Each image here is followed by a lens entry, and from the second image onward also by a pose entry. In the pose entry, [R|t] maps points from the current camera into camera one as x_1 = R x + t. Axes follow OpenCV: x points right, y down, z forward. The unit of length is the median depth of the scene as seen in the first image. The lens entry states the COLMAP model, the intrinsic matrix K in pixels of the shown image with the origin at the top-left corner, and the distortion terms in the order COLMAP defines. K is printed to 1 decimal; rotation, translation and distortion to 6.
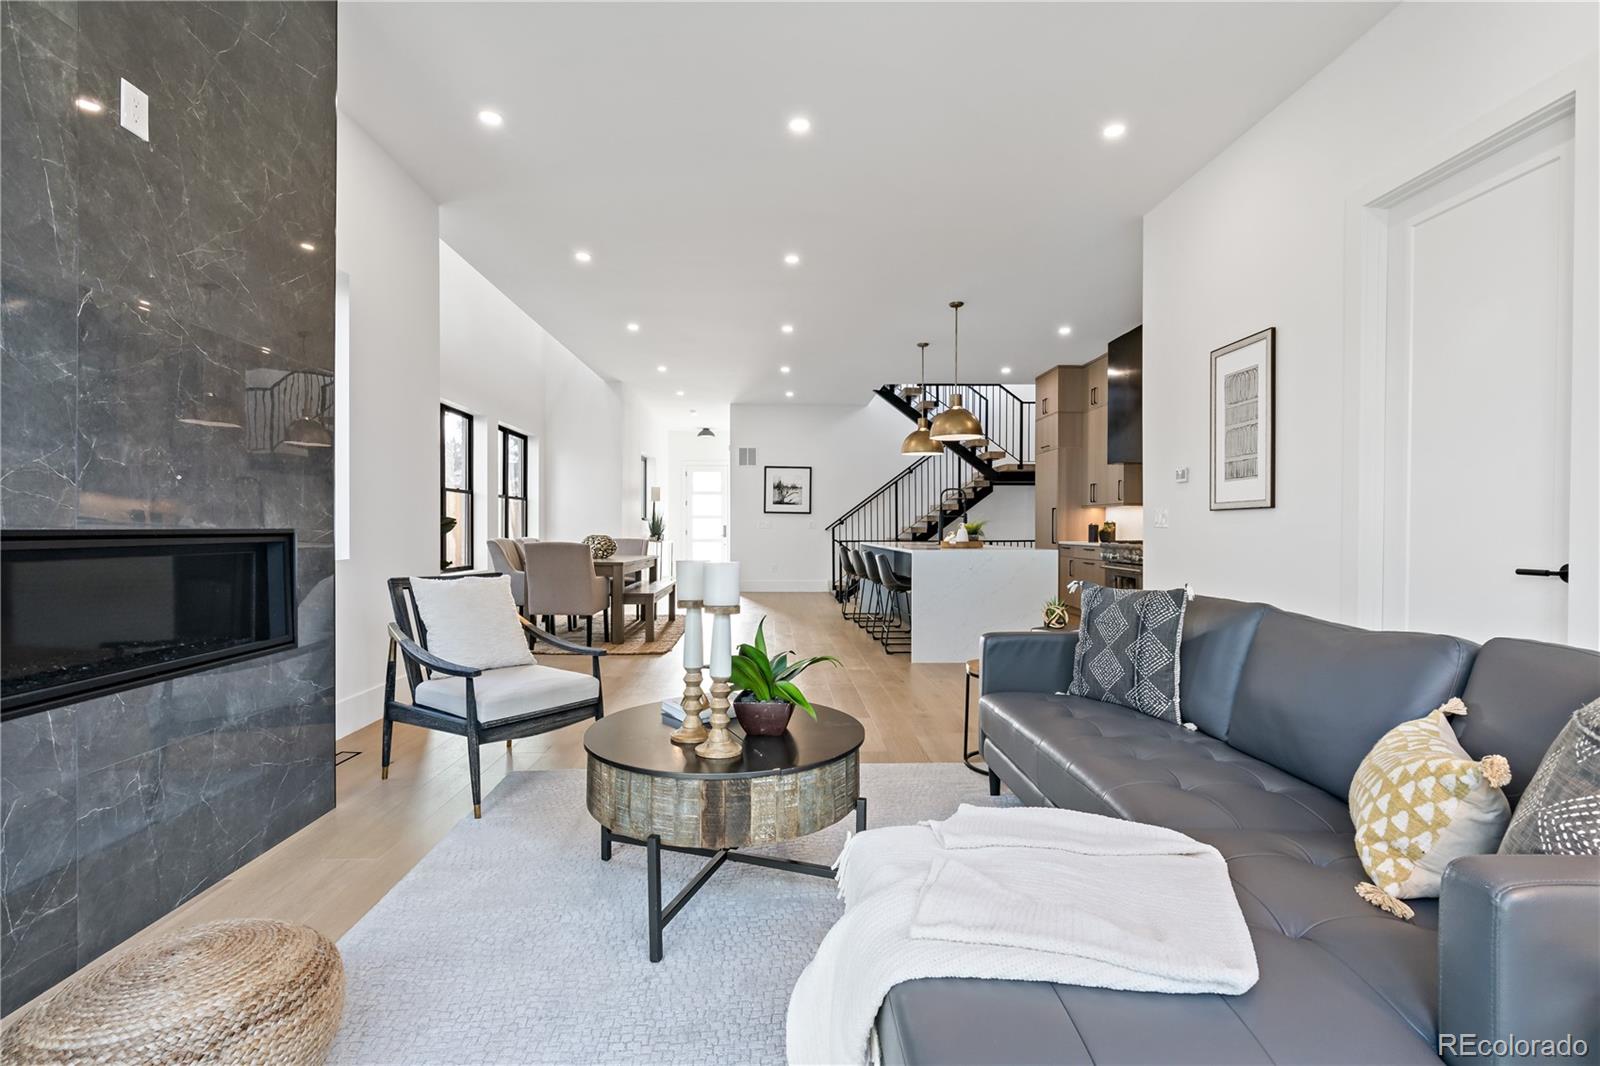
lens RADIAL K [[733.2, 0, 809.5], [0, 733.2, 533.1], [0, 0, 1]] dist [0.002263, 0.000671]
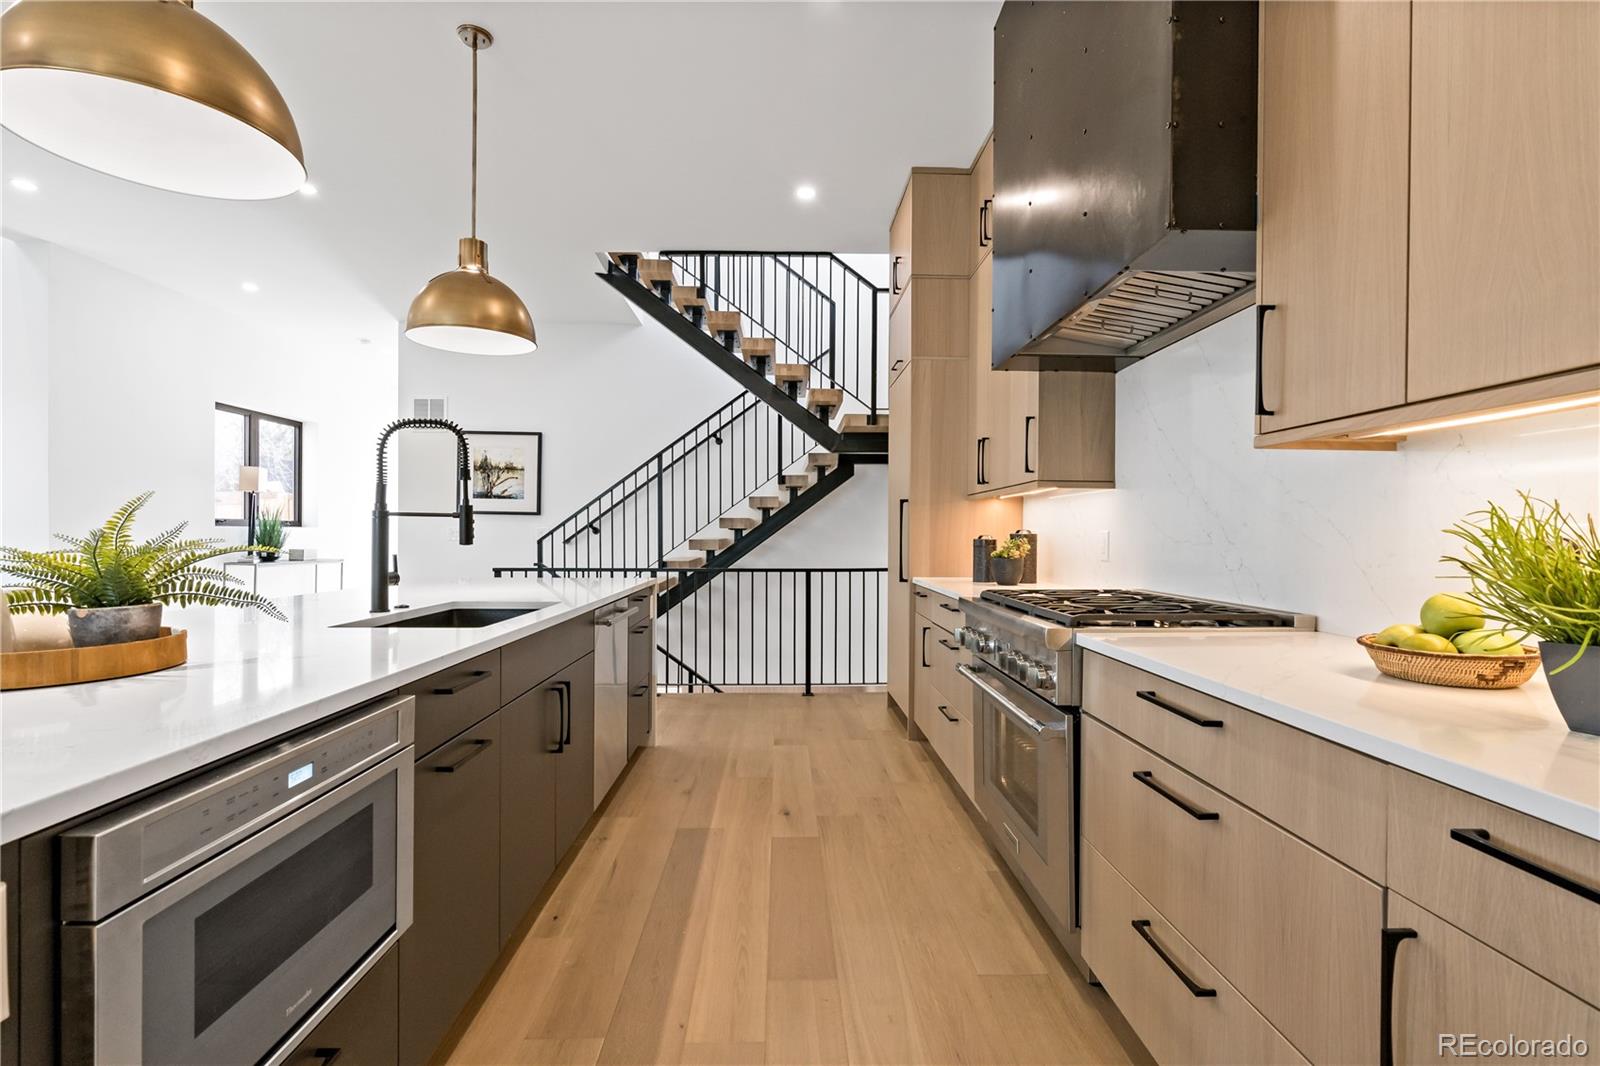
lens RADIAL K [[733.2, 0, 797.9], [0, 733.2, 539.9], [0, 0, 1]] dist [0.002263, 0.000671]
pose [[0.999526, 0.004677, -0.030432, 0.244292], [-0.004720, 0.999988, -0.001346, -0.008191], [0.030425, 0.001489, 0.999536, 0.486418]]
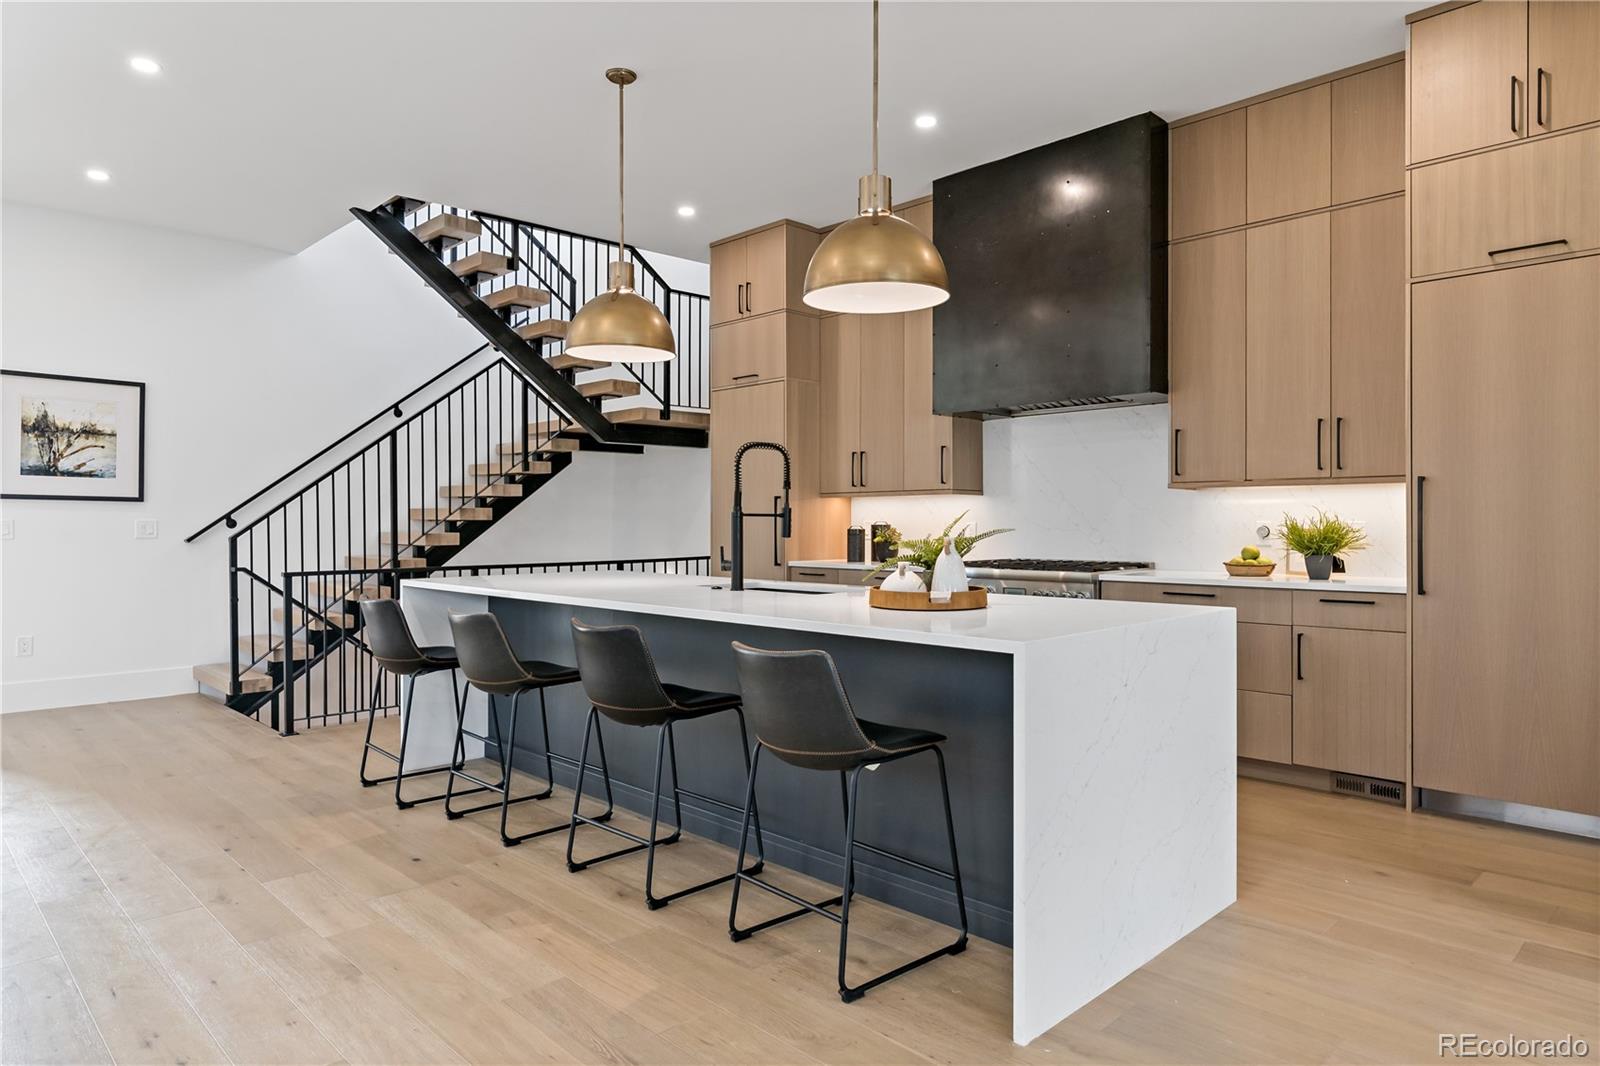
lens RADIAL K [[968.5, 0, 806.8], [0, 968.5, 531.0], [0, 0, 1]] dist [-0.004197, -0.000024]
pose [[0.741352, -0.009479, 0.671050, -0.092587], [0.008942, 0.999951, 0.004246, -0.010638], [-0.671057, 0.002853, 0.741400, 0.414618]]
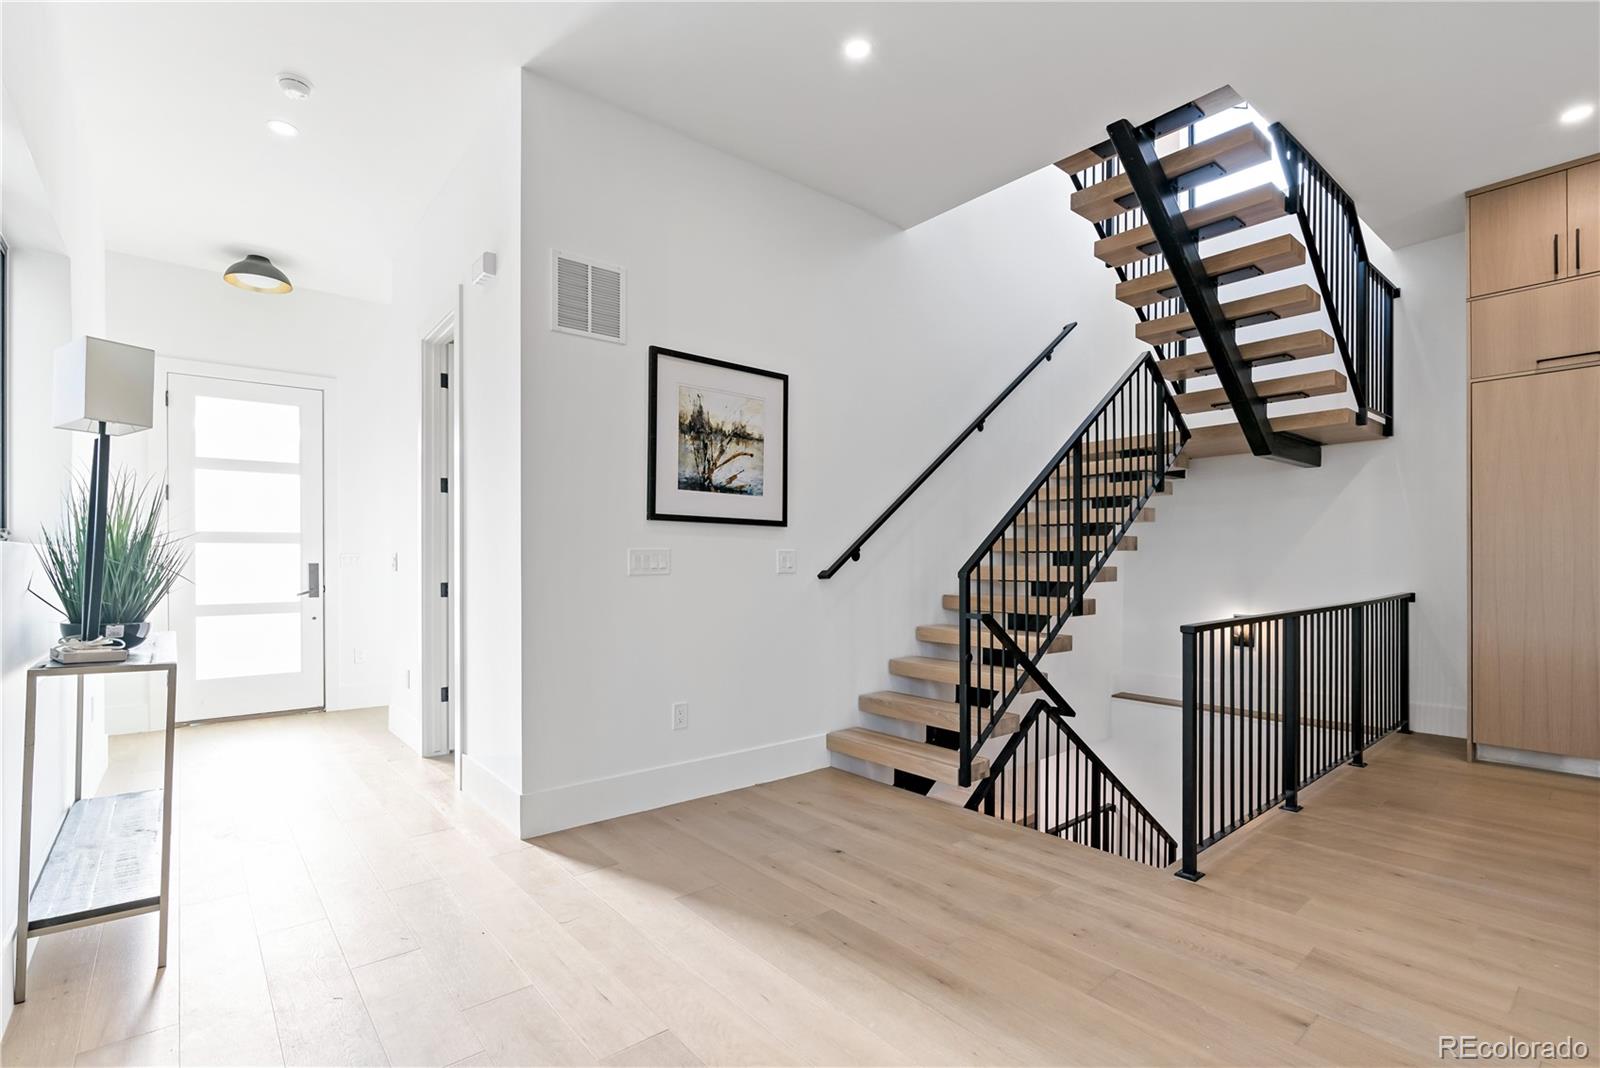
lens RADIAL K [[733.2, 0, 813.6], [0, 733.2, 562.3], [0, 0, 1]] dist [0.002263, 0.000671]
pose [[0.789279, -0.006359, 0.614002, -0.201150], [0.009607, 0.999952, -0.001992, -0.011514], [-0.613960, 0.007471, 0.789302, 0.831084]]
